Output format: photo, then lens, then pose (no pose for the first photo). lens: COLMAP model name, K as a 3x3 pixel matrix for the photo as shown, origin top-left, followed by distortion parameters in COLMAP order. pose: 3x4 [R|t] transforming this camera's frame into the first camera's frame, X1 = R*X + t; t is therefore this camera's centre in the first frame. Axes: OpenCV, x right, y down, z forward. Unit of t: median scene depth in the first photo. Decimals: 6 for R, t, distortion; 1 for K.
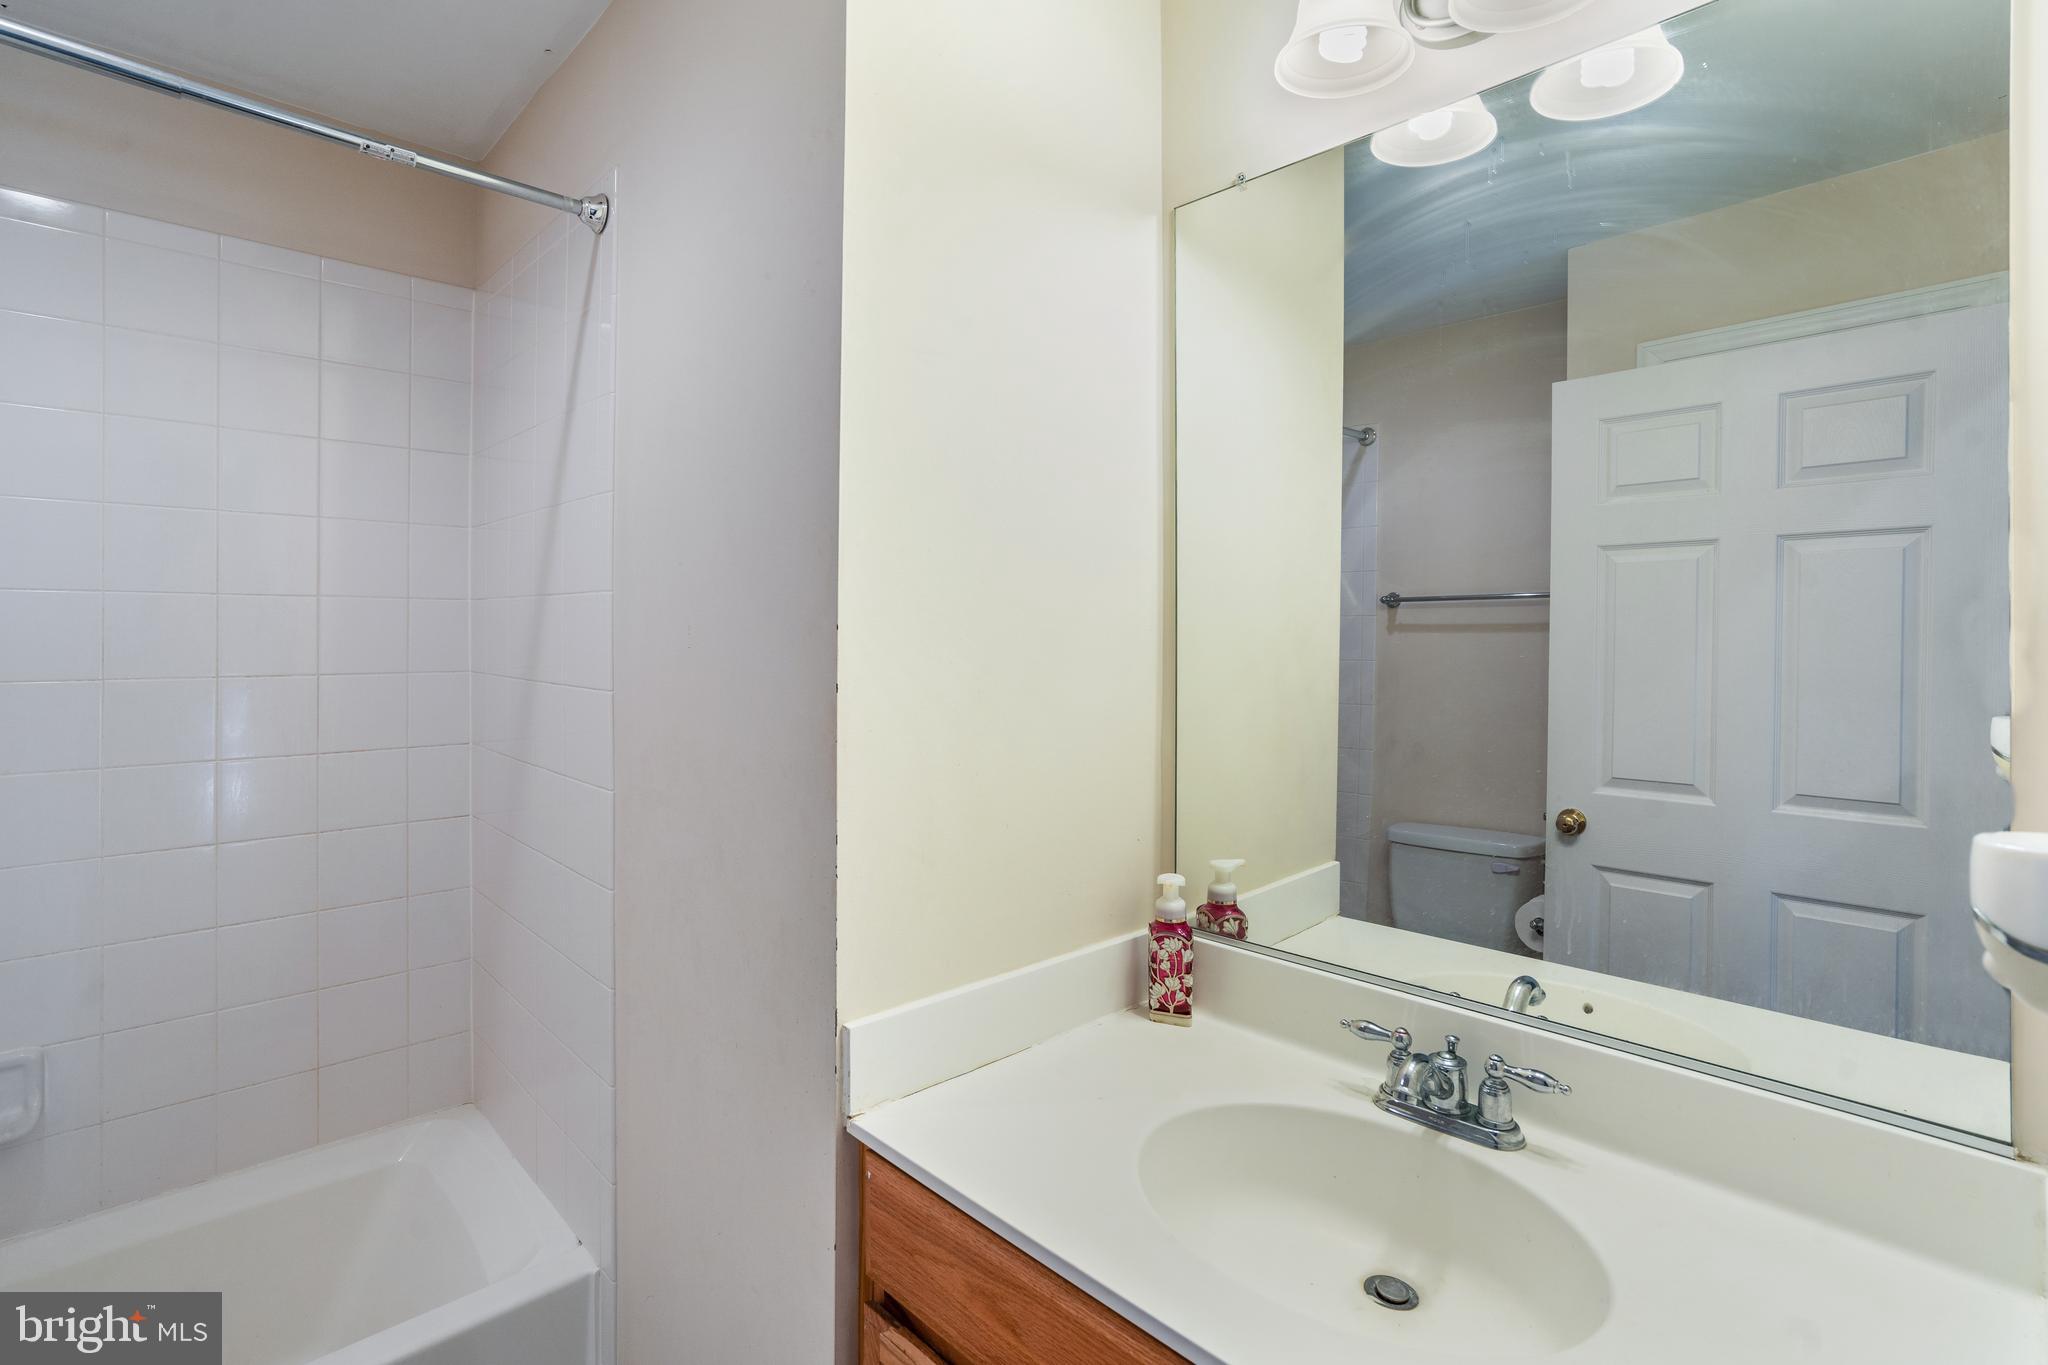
lens RADIAL K [[939.7, 0, 1024.6], [0, 939.7, 667.6], [0, 0, 1]] dist [-0.008583, 0.001792]
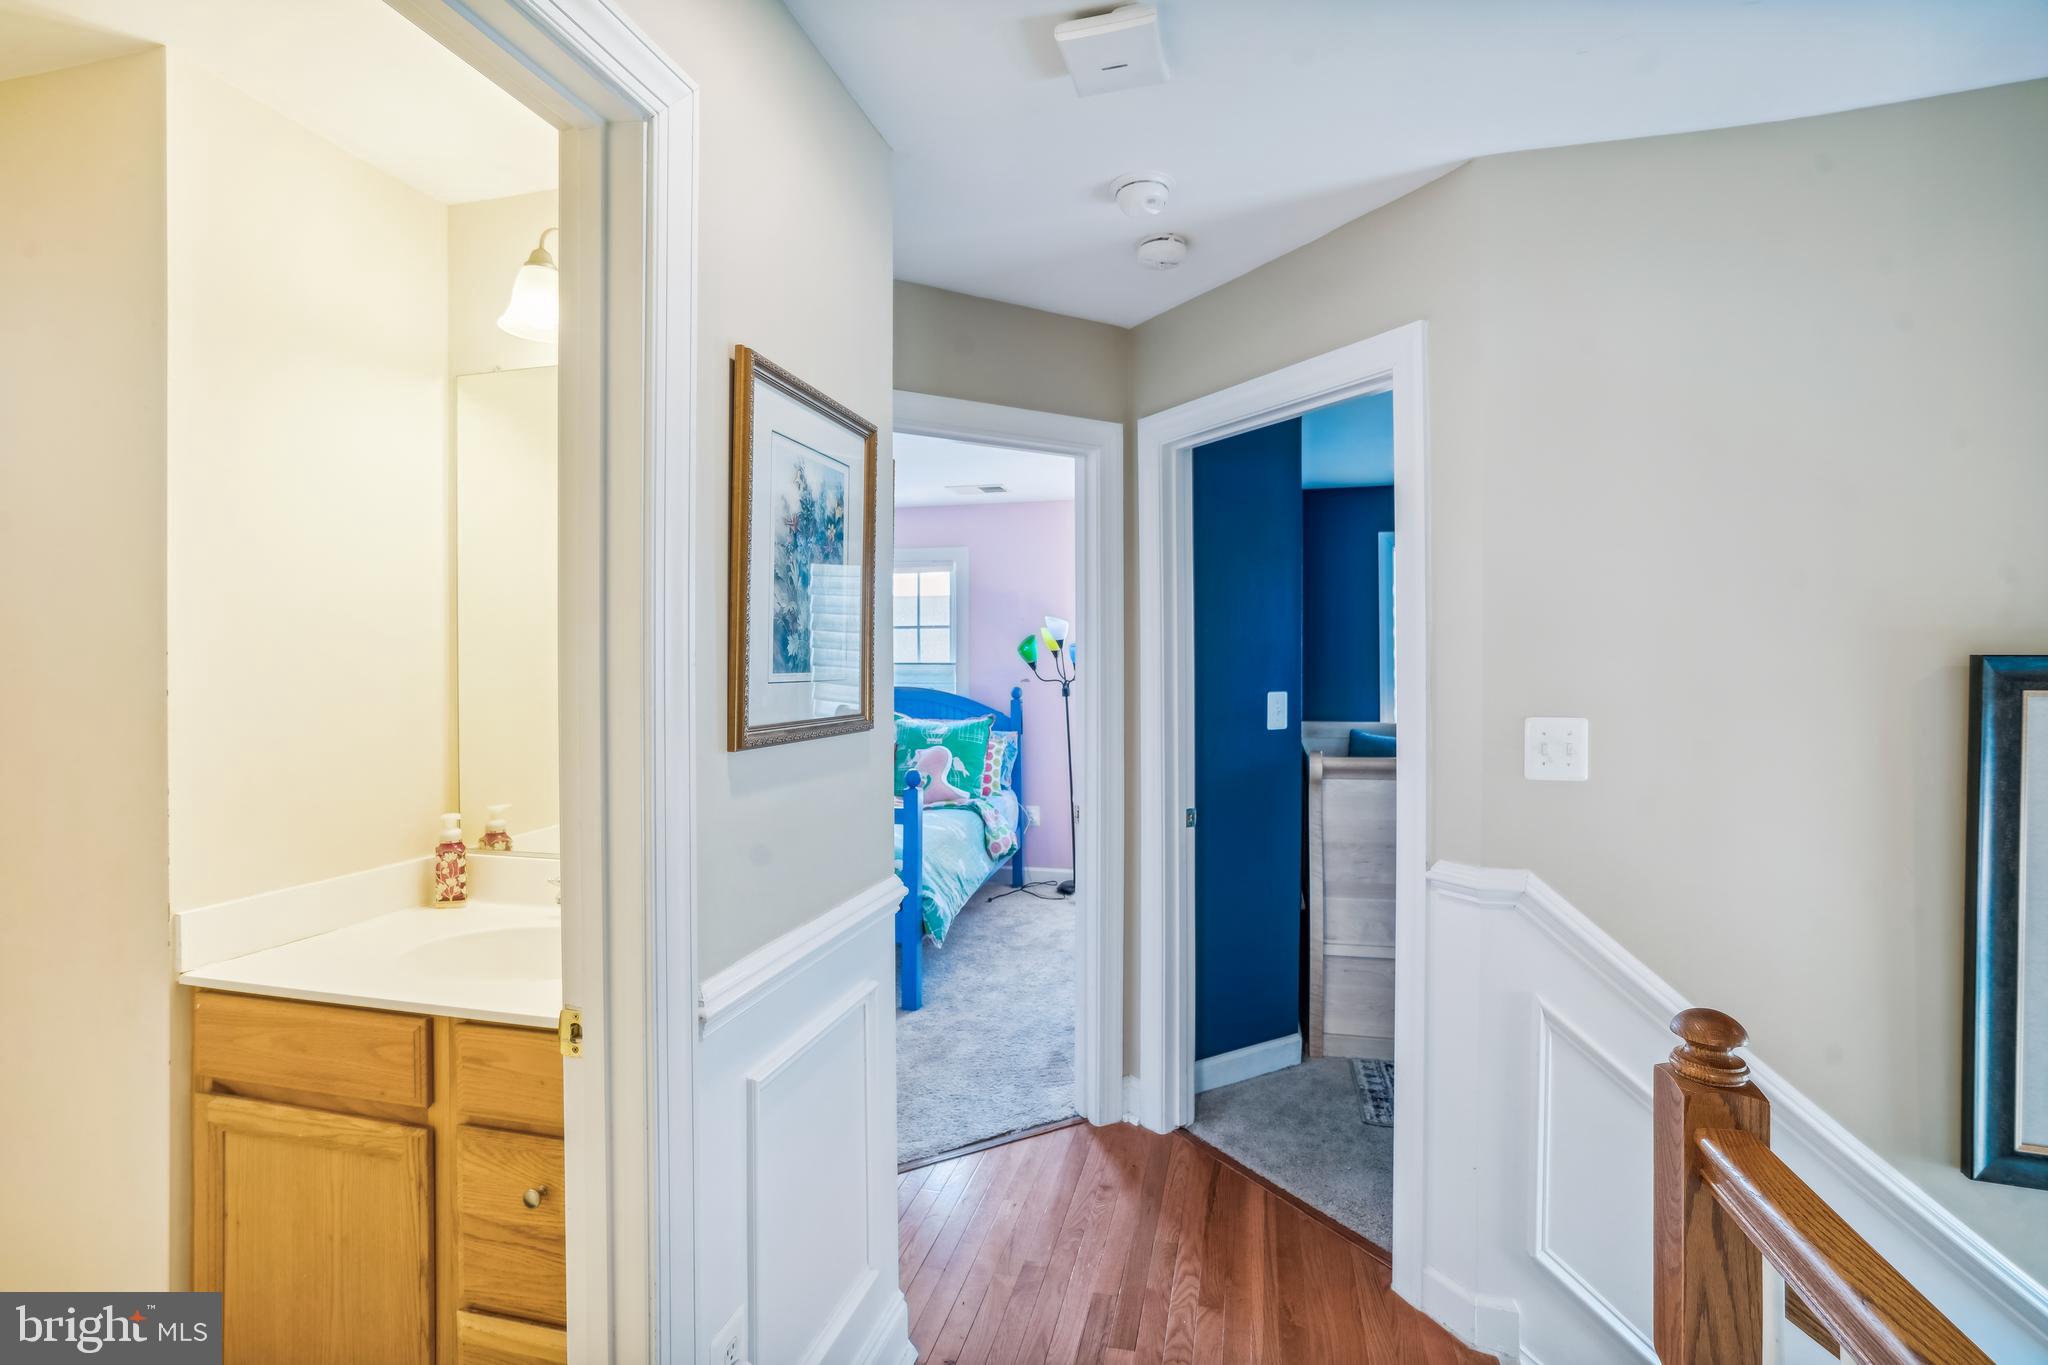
lens RADIAL K [[939.7, 0, 1019.0], [0, 939.7, 684.5], [0, 0, 1]] dist [-0.008583, 0.001792]
pose [[0.854086, -0.010963, 0.520017, 0.157975], [0.011324, 0.999933, 0.002481, 0.014966], [-0.520009, 0.003770, 0.854152, -0.825720]]
